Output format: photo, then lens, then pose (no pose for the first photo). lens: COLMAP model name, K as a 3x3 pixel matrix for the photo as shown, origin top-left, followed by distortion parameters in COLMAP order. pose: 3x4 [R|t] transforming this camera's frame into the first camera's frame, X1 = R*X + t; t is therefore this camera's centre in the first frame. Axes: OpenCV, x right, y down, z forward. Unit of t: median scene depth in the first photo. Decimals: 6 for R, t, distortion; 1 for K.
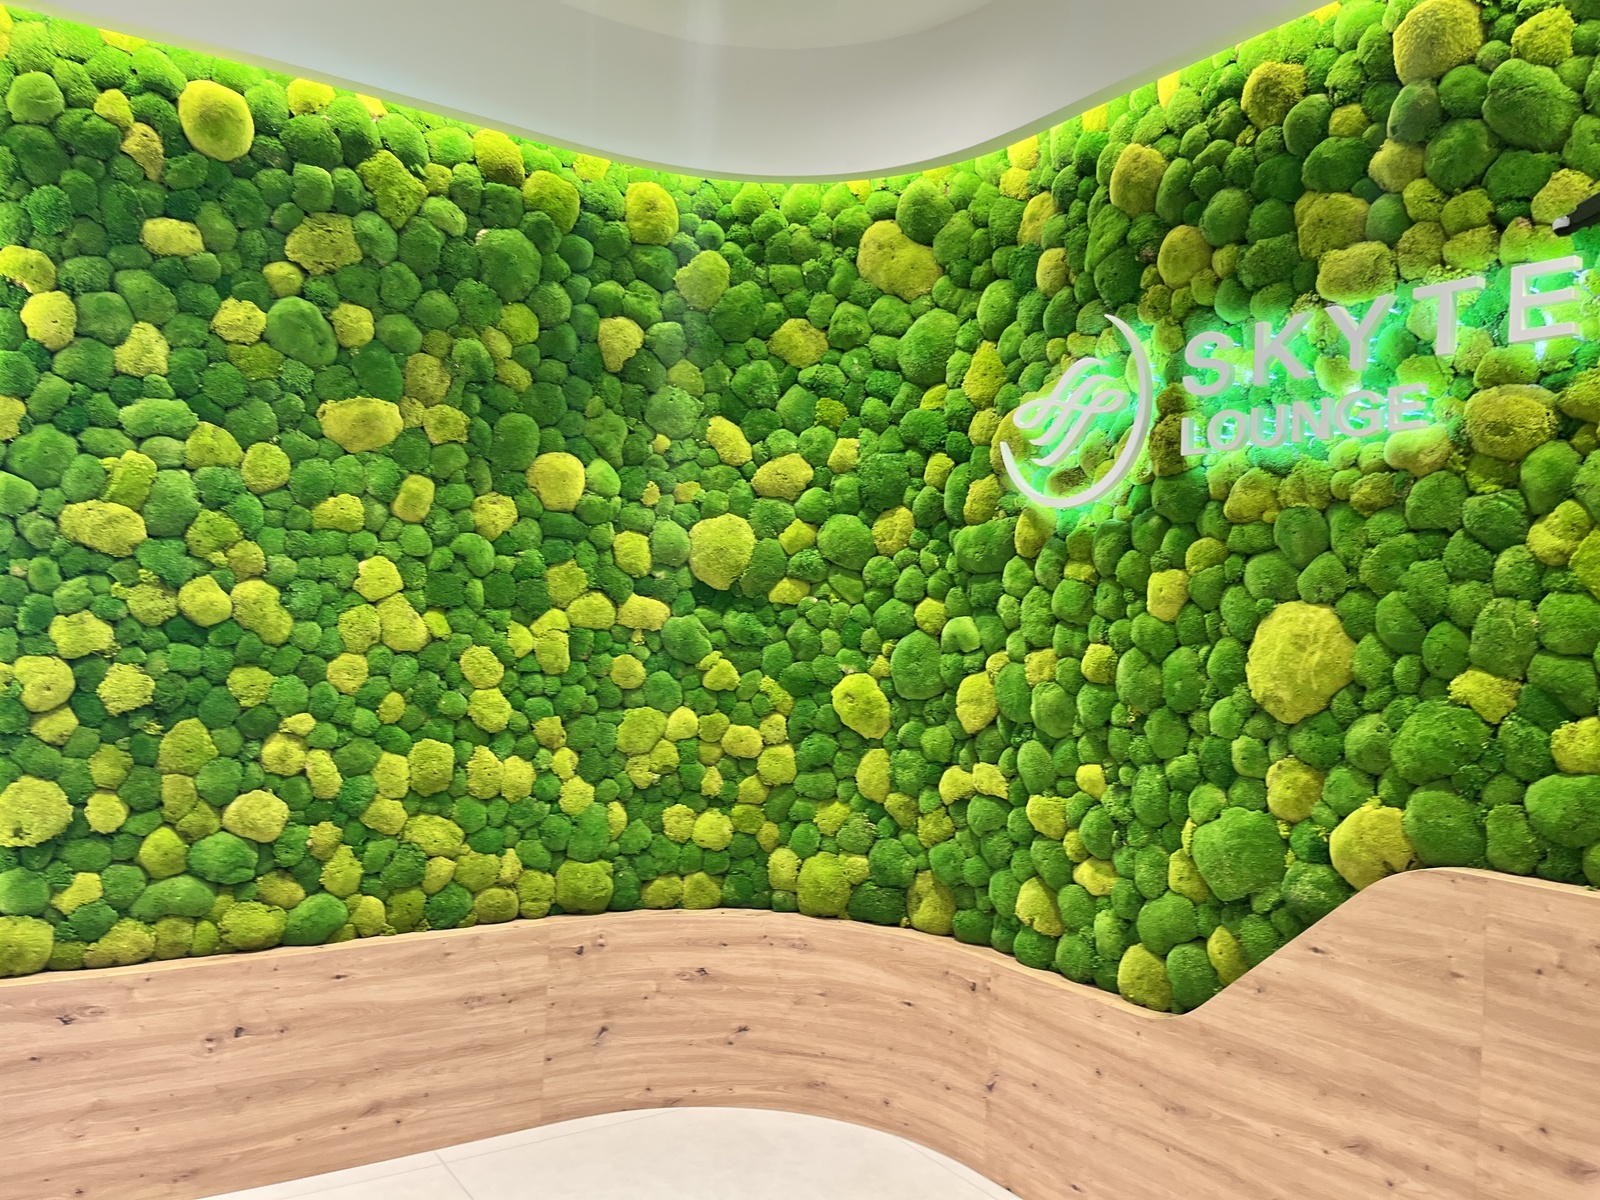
lens RADIAL K [[1221.7, 0, 824.2], [0, 1221.7, 599.0], [0, 0, 1]] dist [0.055161, -0.074692]
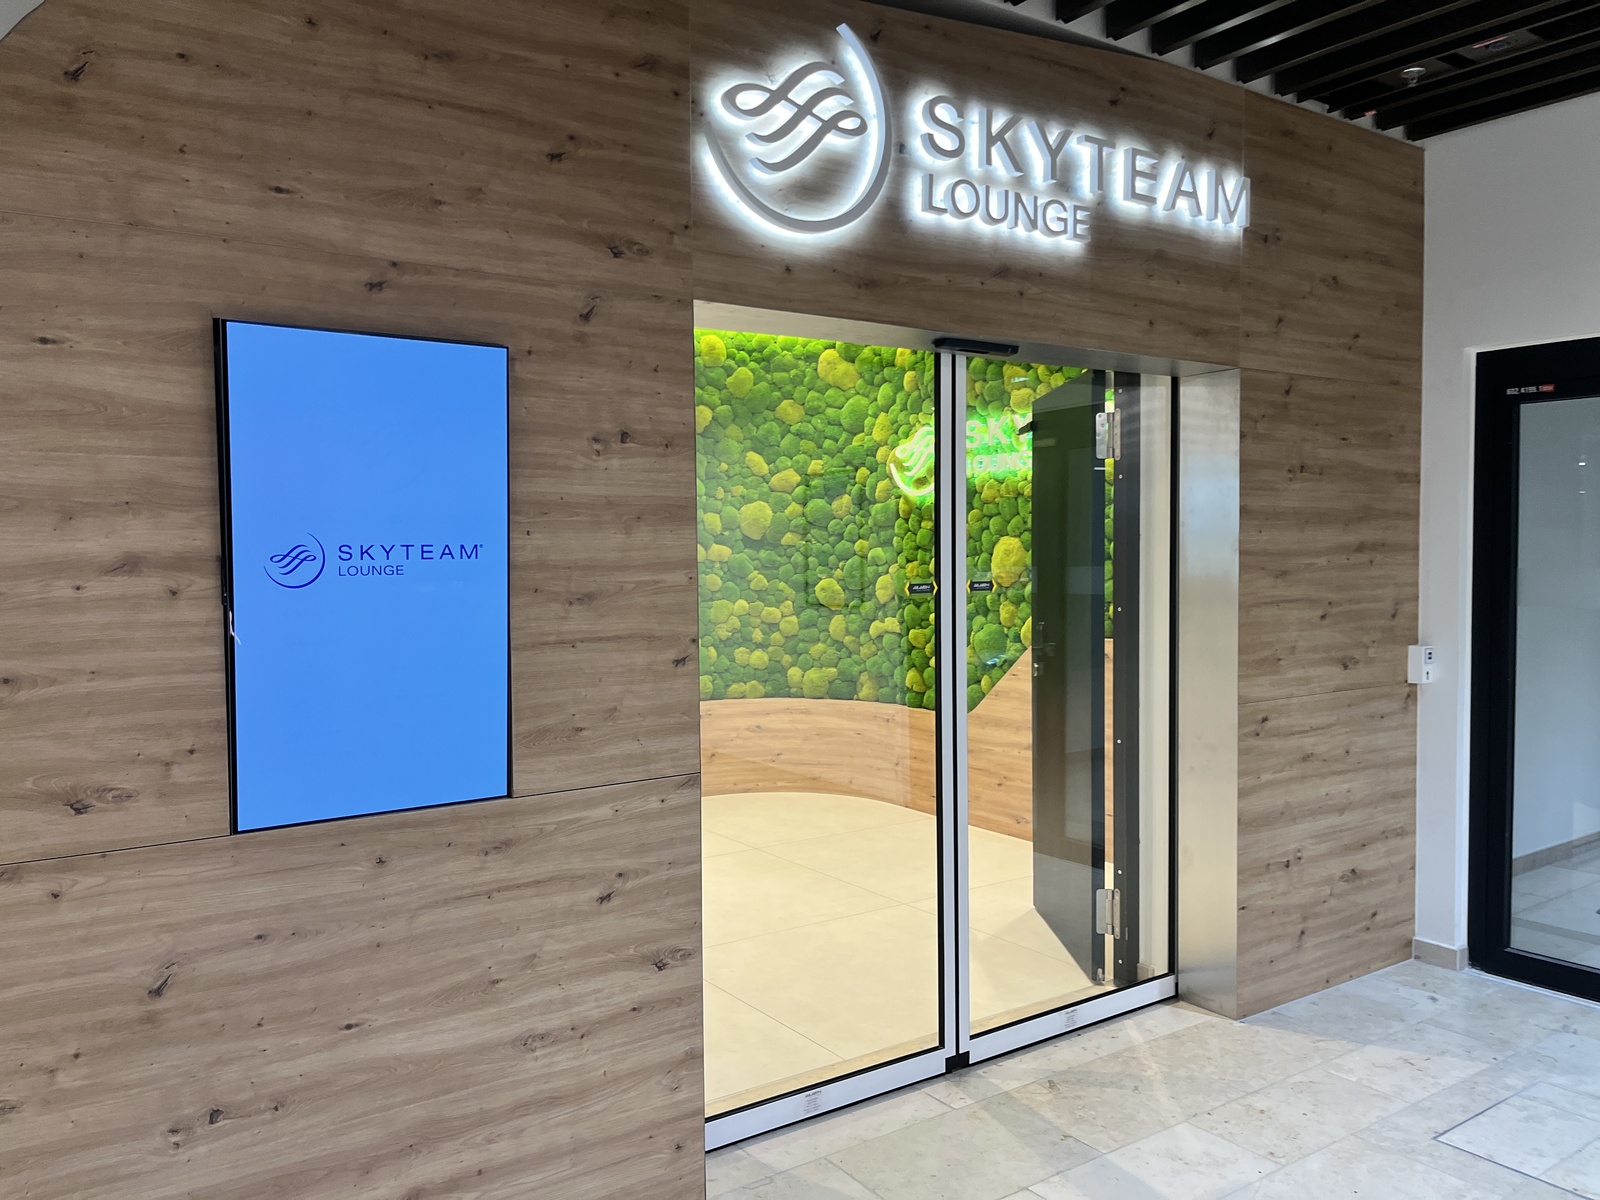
lens RADIAL K [[1221.7, 0, 824.2], [0, 1221.7, 599.0], [0, 0, 1]] dist [0.055161, -0.074692]
pose [[0.998608, -0.047174, 0.023602, -0.027466], [0.045736, 0.997259, 0.058158, -0.022450], [-0.026281, -0.056997, 0.998028, -1.029416]]
